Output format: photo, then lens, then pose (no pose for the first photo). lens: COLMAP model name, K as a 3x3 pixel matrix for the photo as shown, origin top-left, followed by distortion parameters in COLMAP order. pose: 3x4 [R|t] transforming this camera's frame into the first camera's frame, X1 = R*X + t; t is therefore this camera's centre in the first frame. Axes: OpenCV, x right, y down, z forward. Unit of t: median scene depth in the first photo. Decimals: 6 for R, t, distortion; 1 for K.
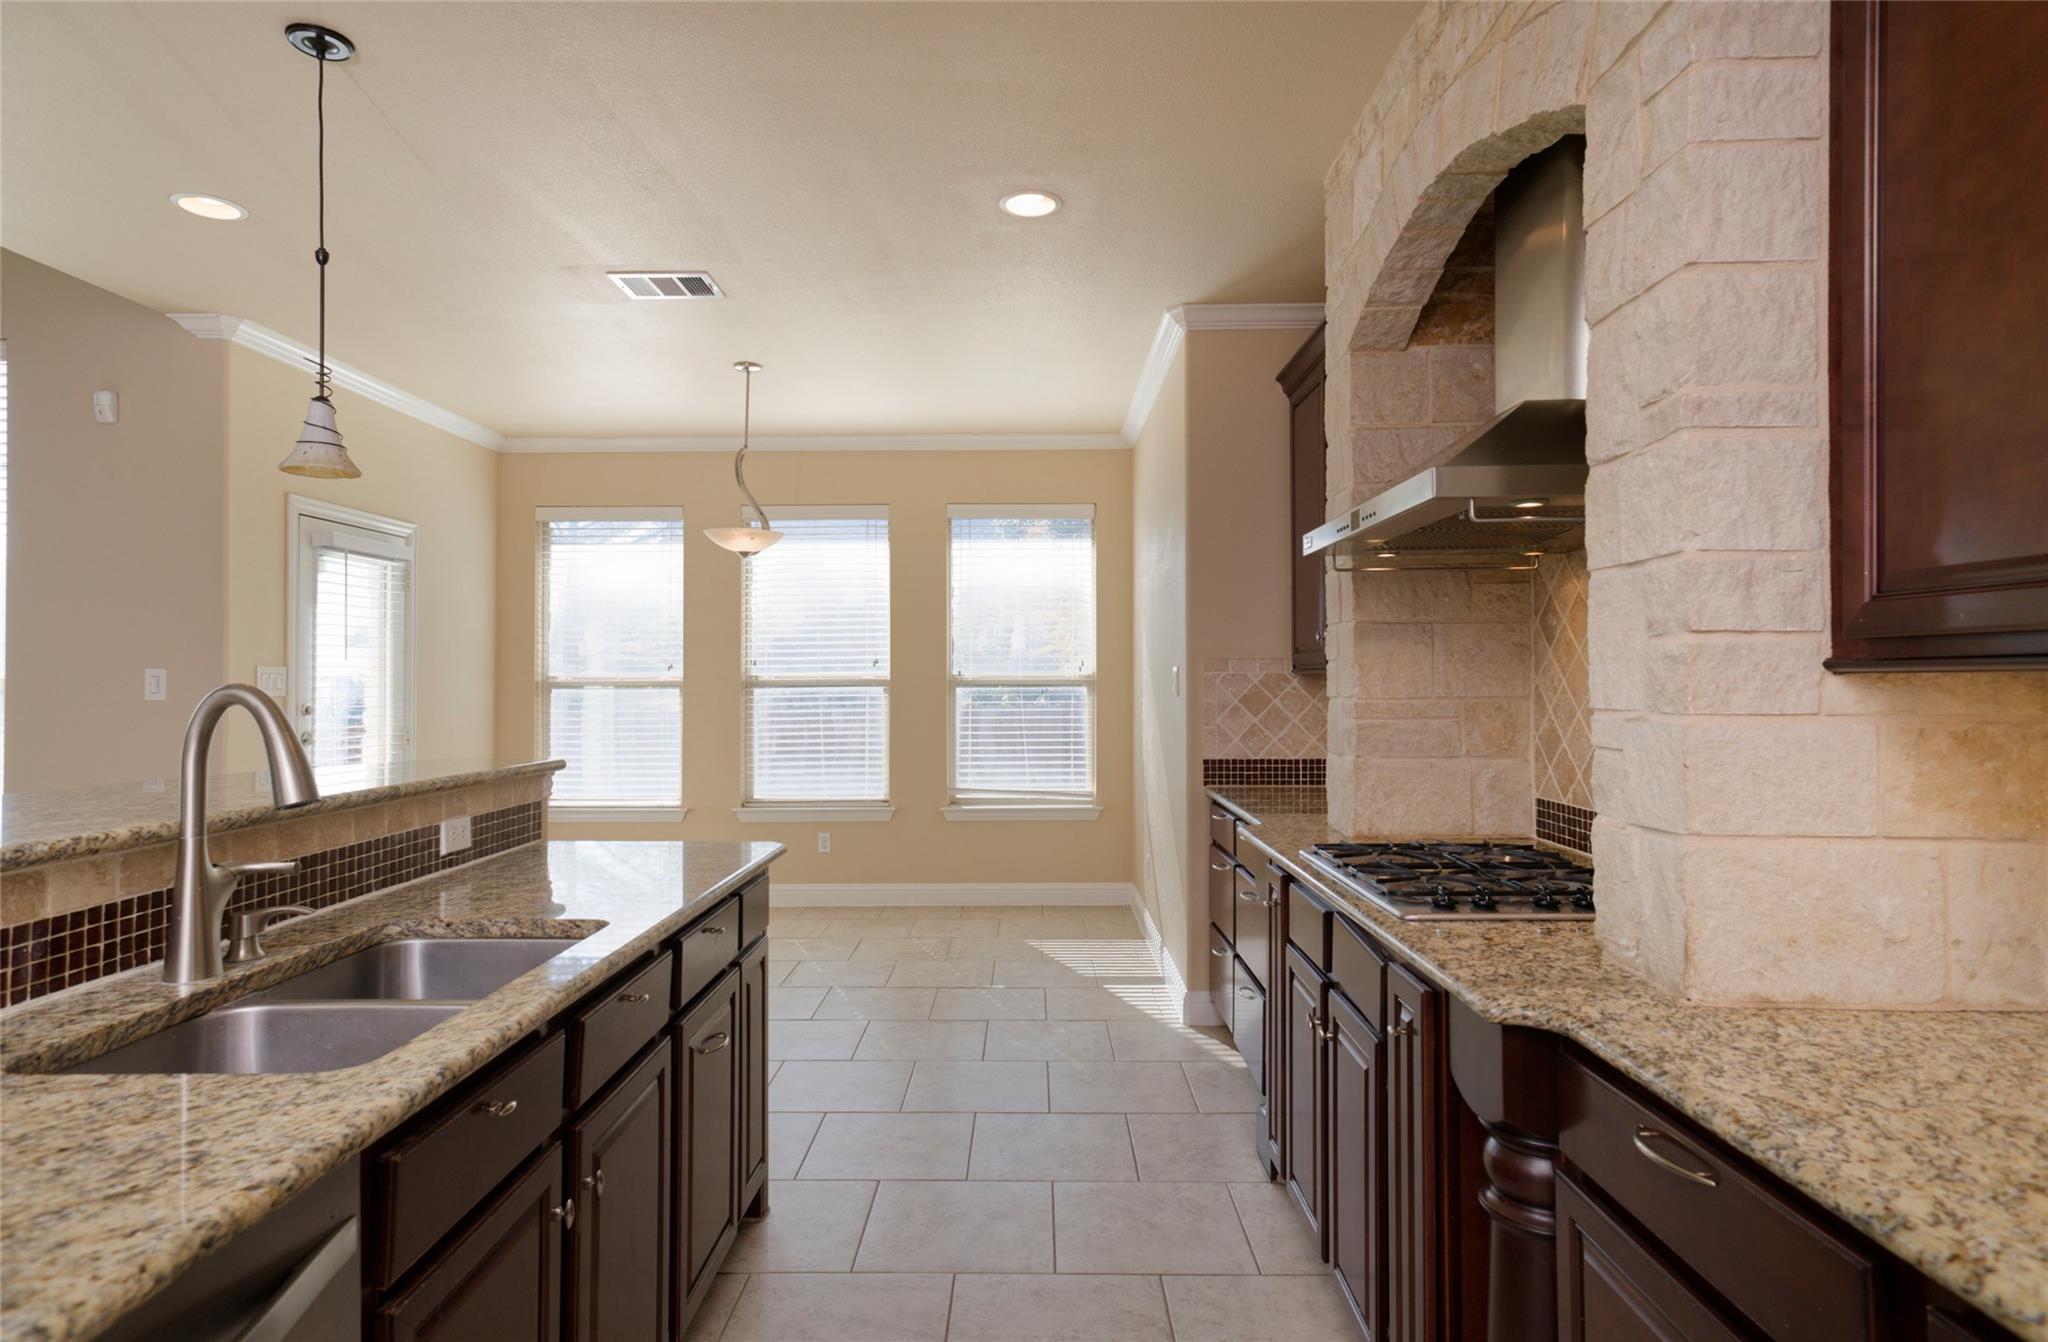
lens RADIAL K [[1106.5, 0, 1023.5], [0, 1106.5, 662.8], [0, 0, 1]] dist [-0.001891, 0.016134]
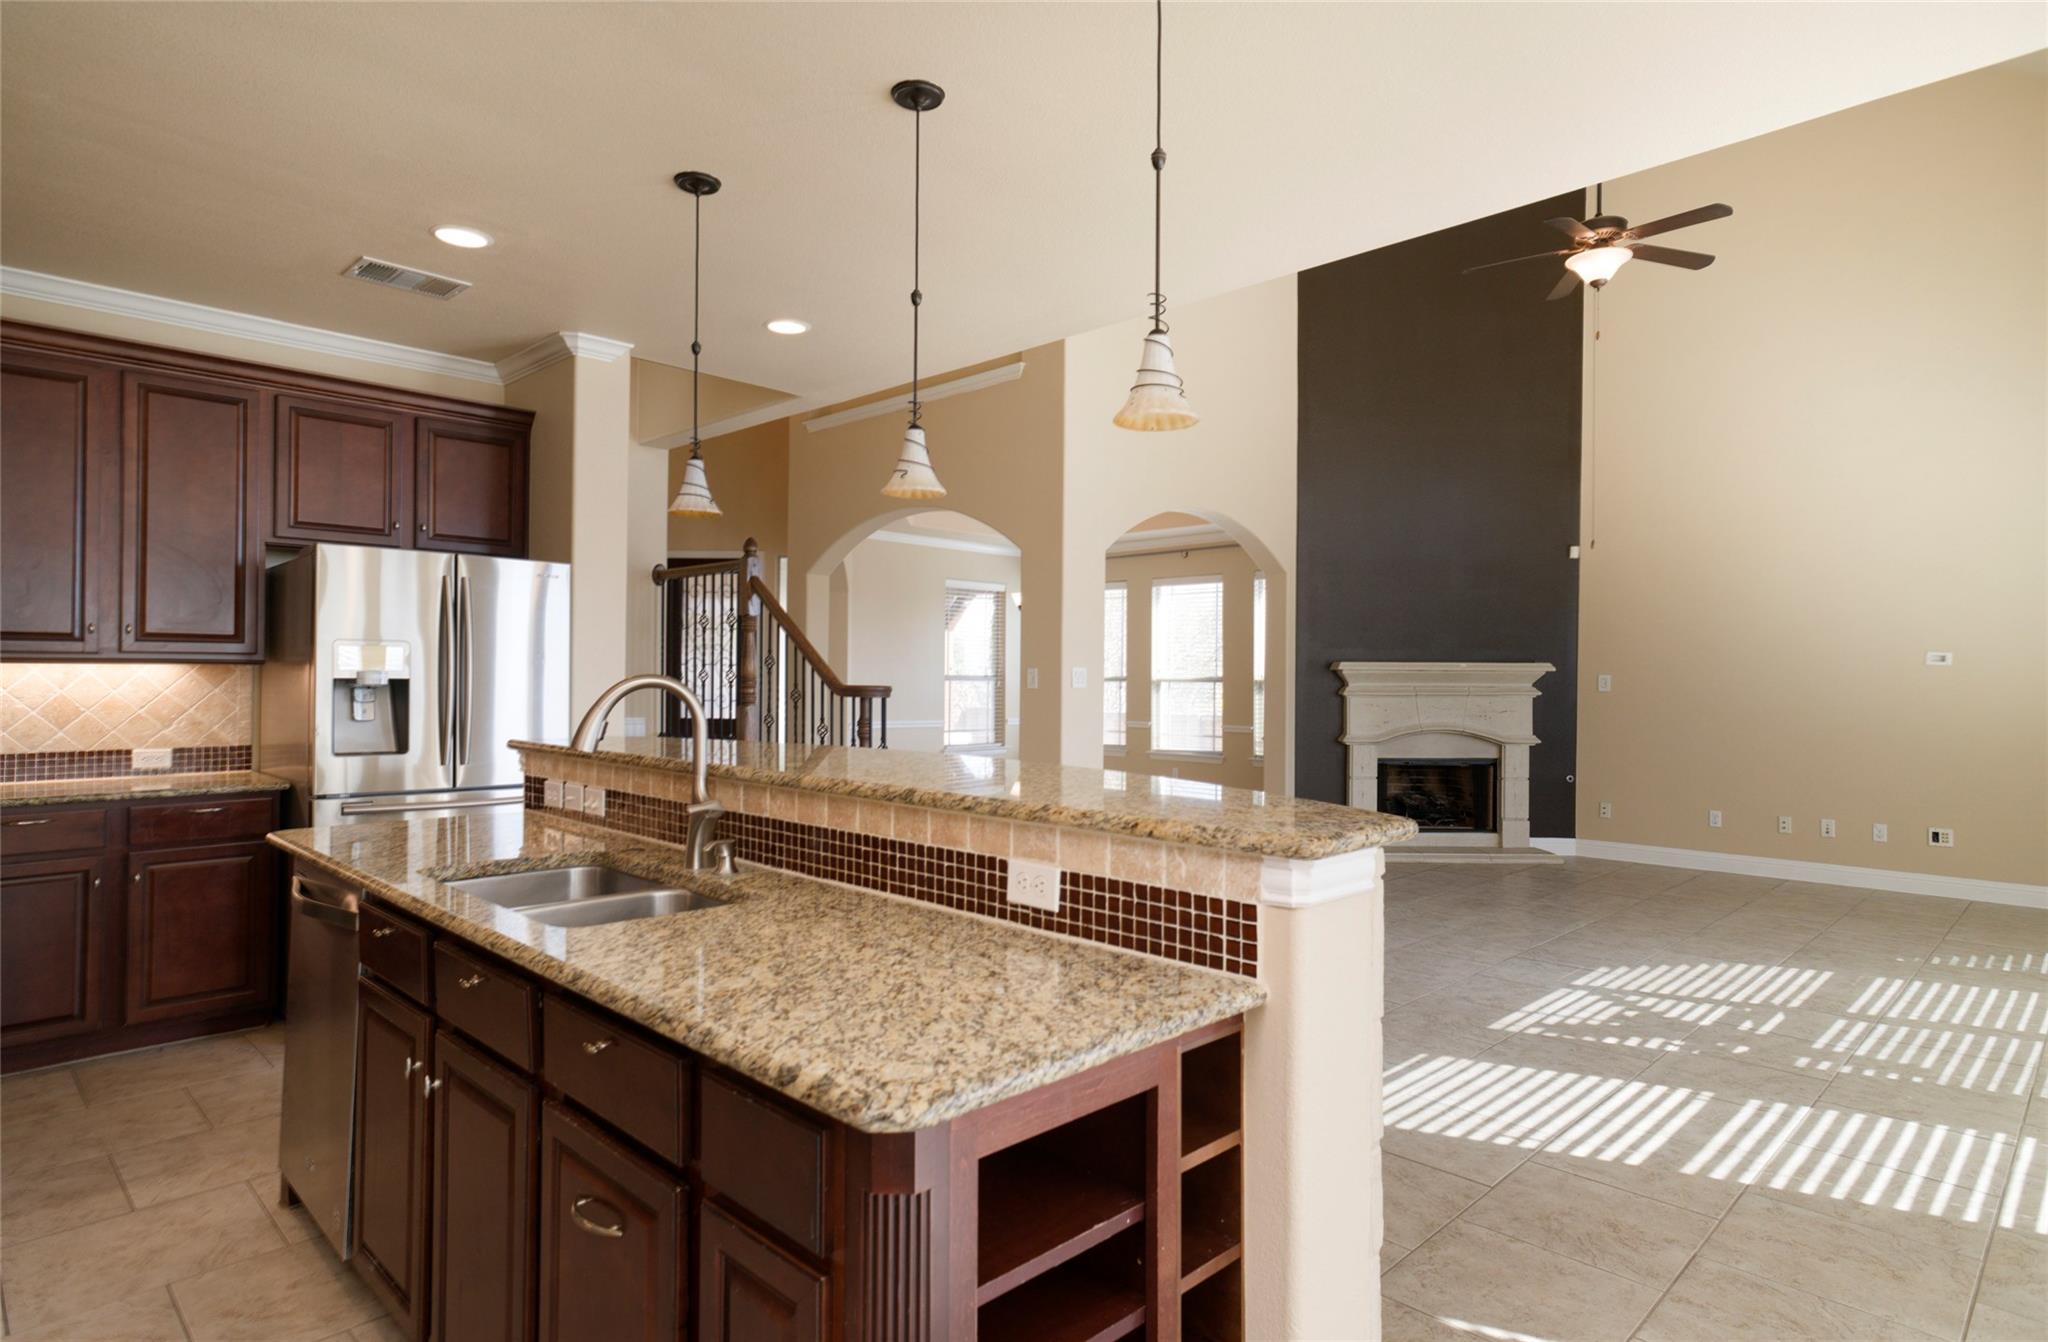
lens RADIAL K [[1106.5, 0, 1023.2], [0, 1106.5, 667.9], [0, 0, 1]] dist [-0.001891, 0.016134]
pose [[-0.697473, -0.011161, -0.716524, 0.006828], [0.003476, 0.999814, -0.018957, 0.009568], [0.716603, -0.015712, -0.697304, 0.554920]]
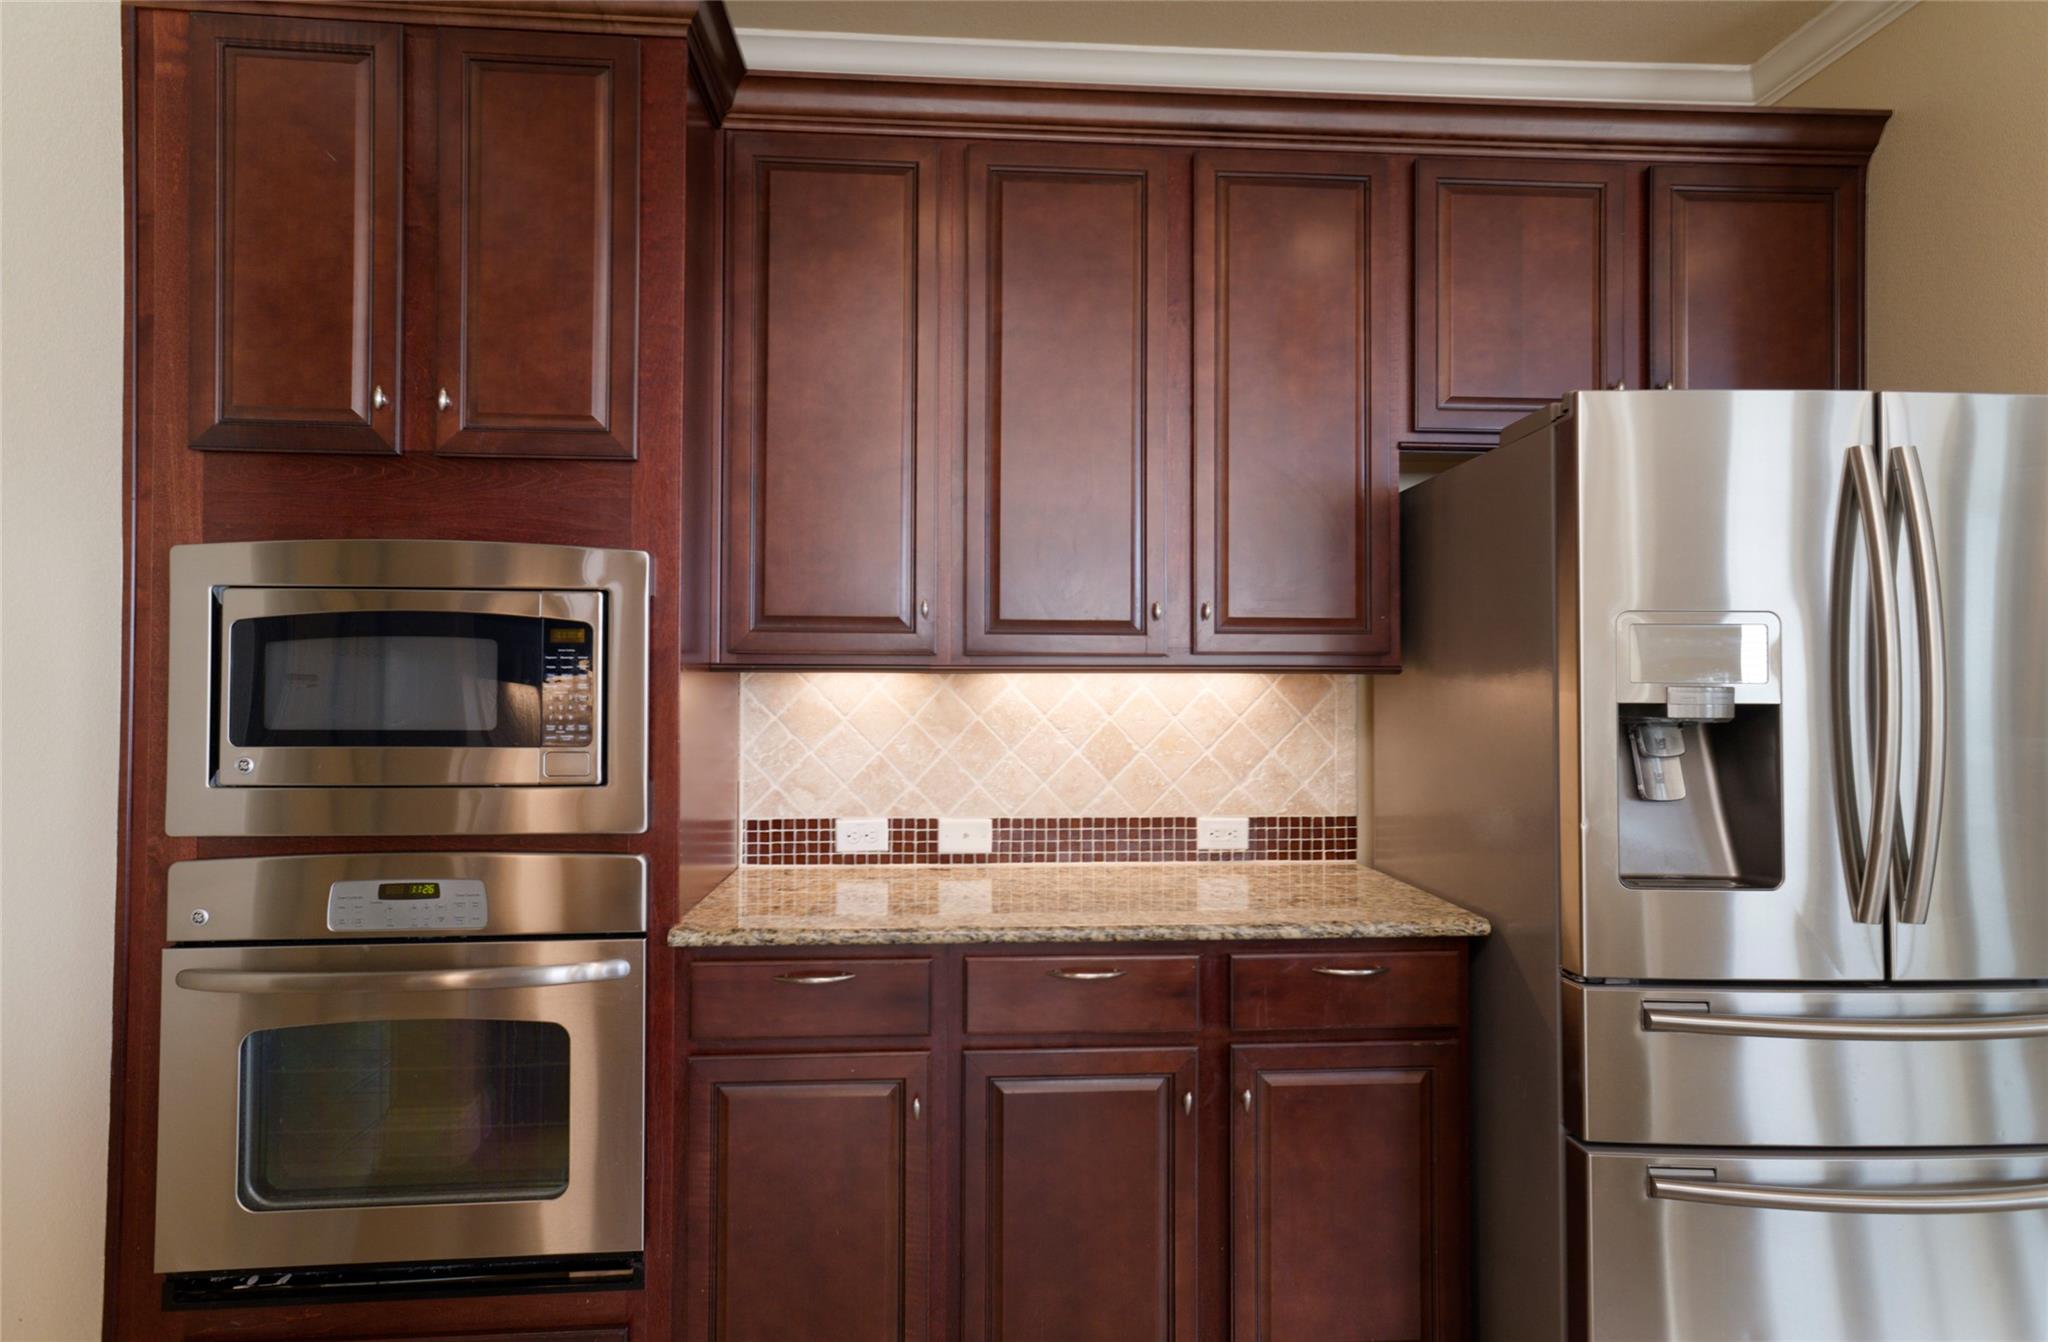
lens RADIAL K [[1106.5, 0, 1033.7], [0, 1106.5, 670.6], [0, 0, 1]] dist [-0.001891, 0.016134]
pose [[-0.996645, -0.002642, -0.081800, -0.008378], [-0.000725, 0.999725, -0.023457, 0.000645], [0.081839, -0.023319, -0.996373, 0.094192]]
